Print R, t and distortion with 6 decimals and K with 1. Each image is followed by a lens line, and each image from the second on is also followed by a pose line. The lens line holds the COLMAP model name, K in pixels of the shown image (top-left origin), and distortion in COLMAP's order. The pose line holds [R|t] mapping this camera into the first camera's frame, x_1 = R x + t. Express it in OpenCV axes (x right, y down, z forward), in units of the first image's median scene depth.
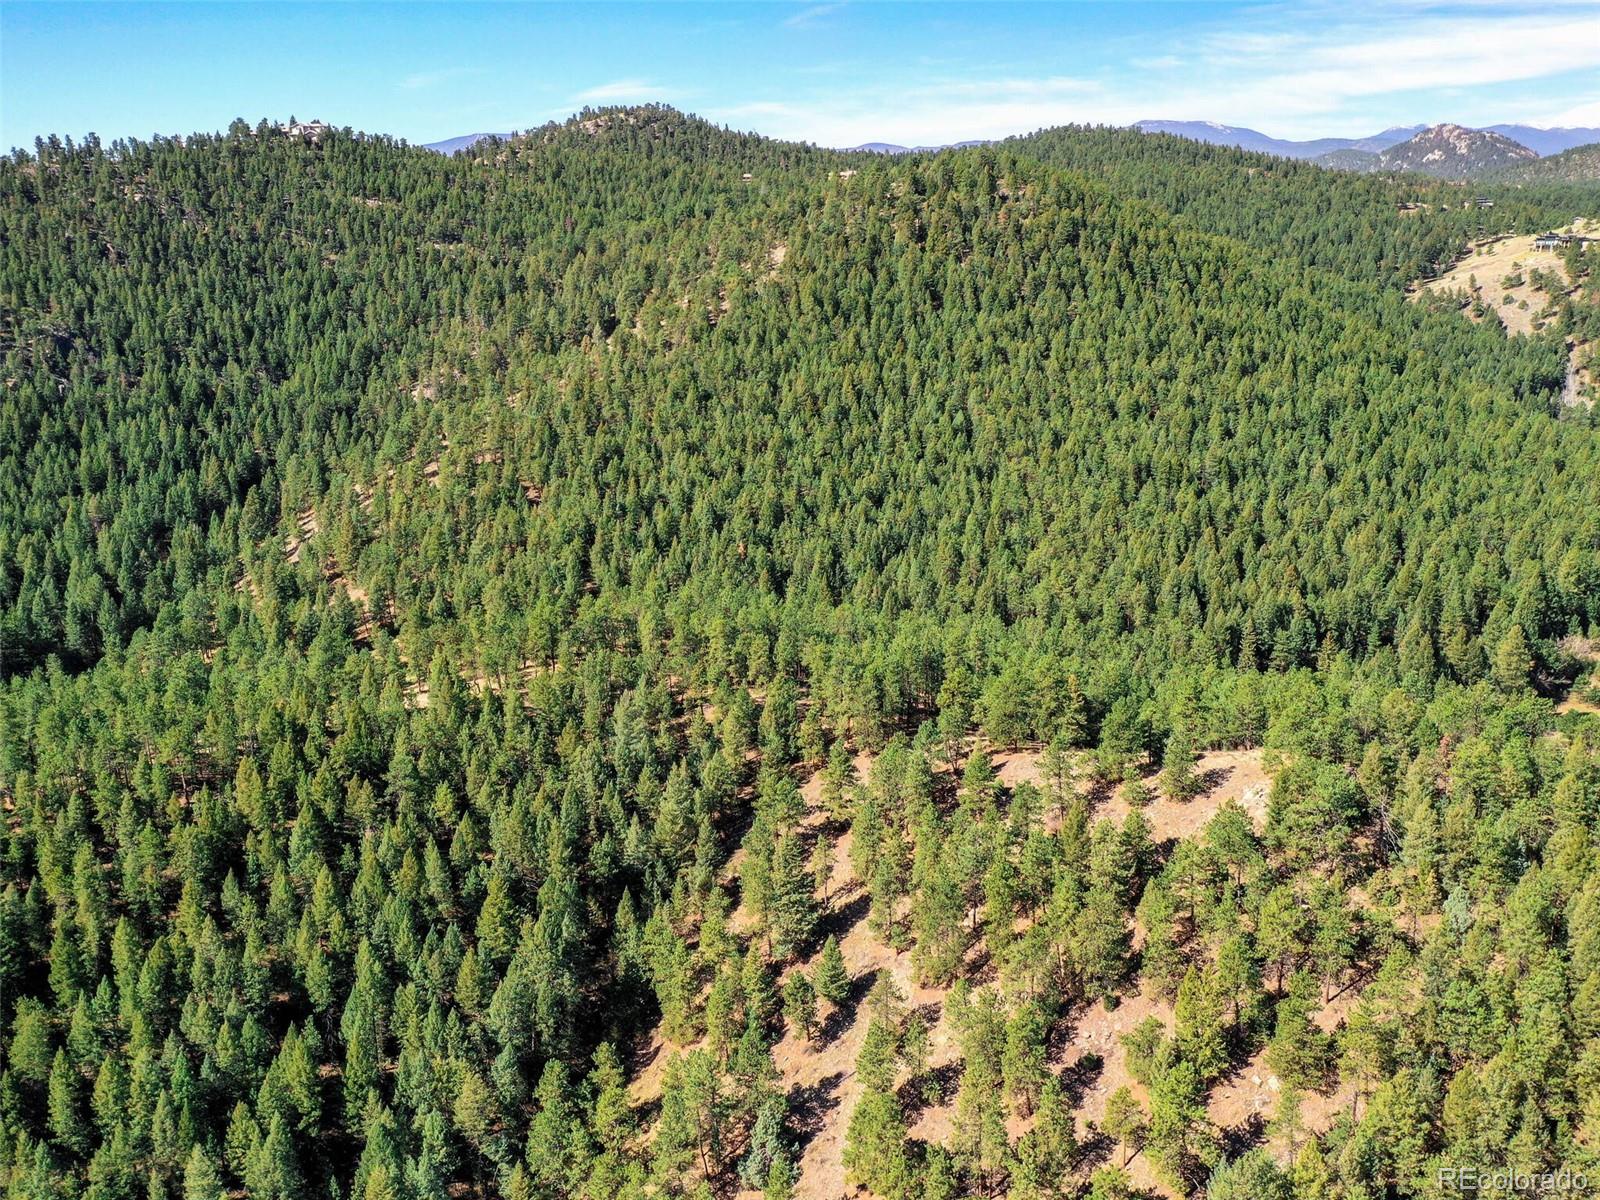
lens RADIAL K [[1422.1, 0, 800.0], [0, 1422.1, 600.0], [0, 0, 1]] dist [0.005284, -0.002387]
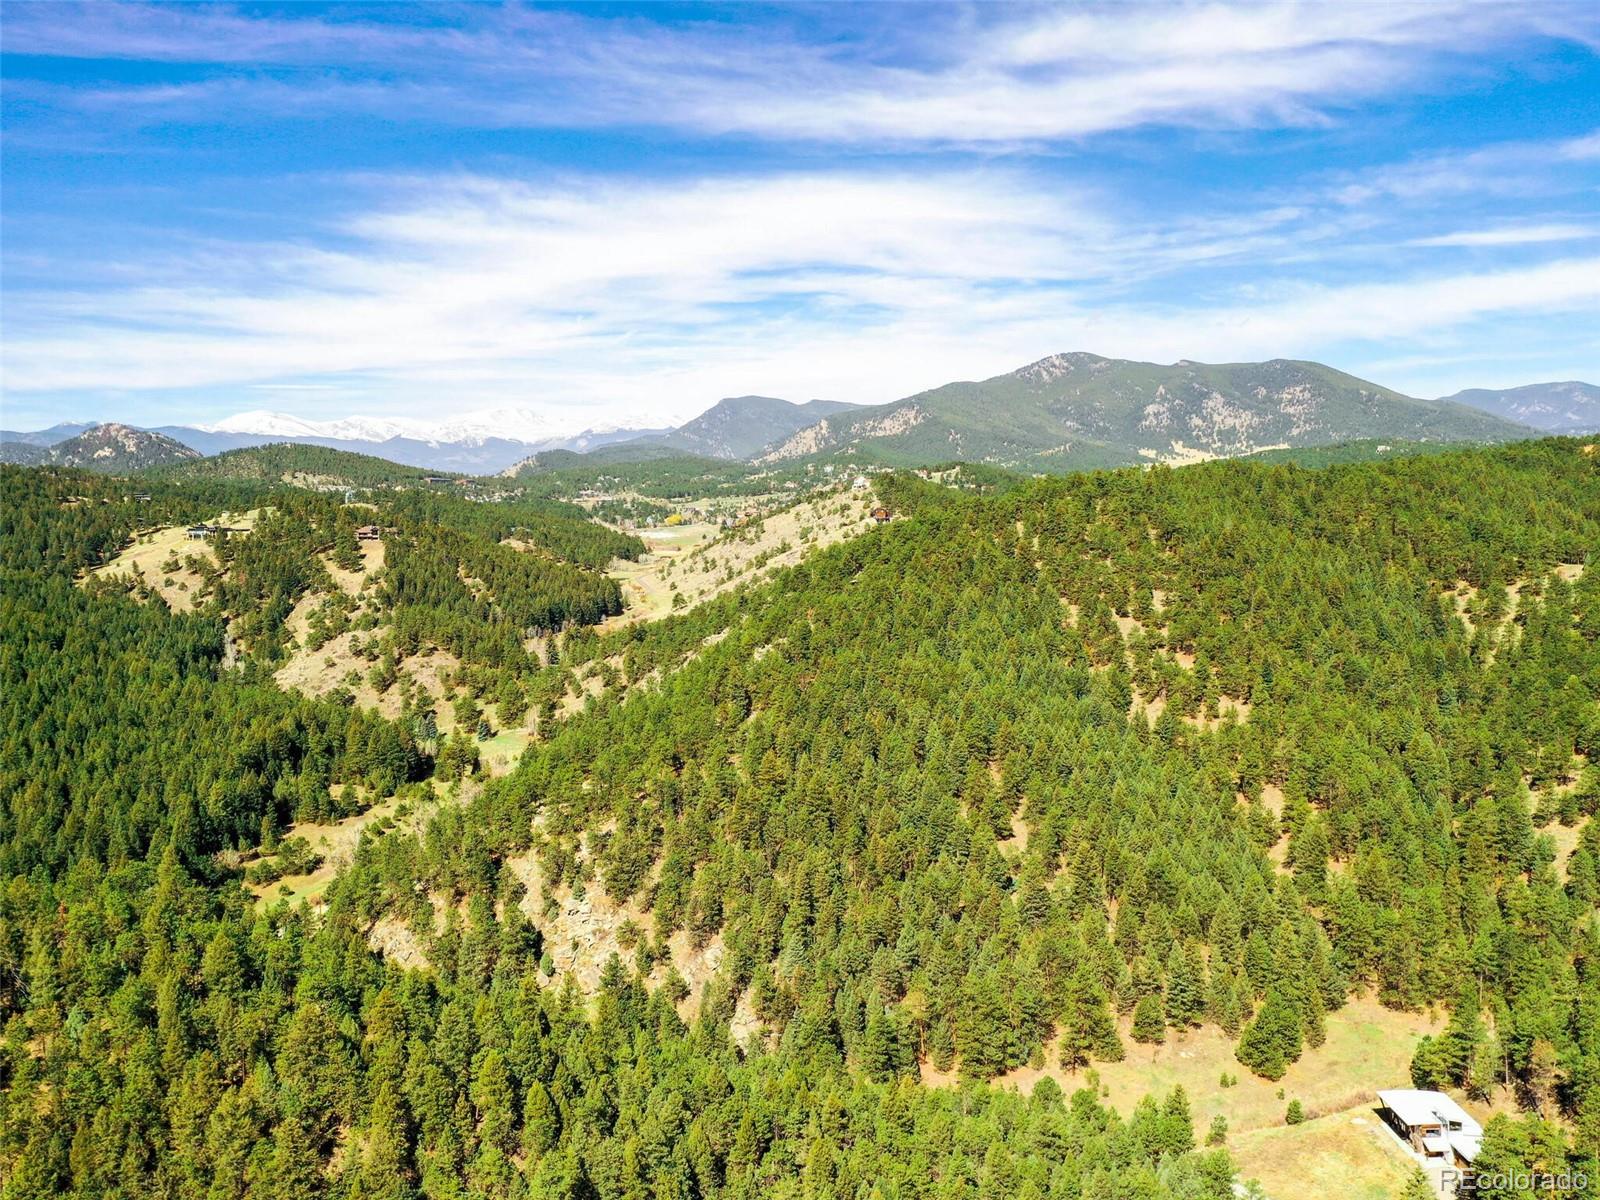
lens RADIAL K [[1422.1, 0, 800.0], [0, 1422.1, 600.0], [0, 0, 1]] dist [0.005284, -0.002387]
pose [[0.659171, -0.039534, 0.750953, -0.018053], [0.187614, 0.975684, -0.113318, 0.030323], [-0.728213, 0.215585, 0.650560, -0.114000]]
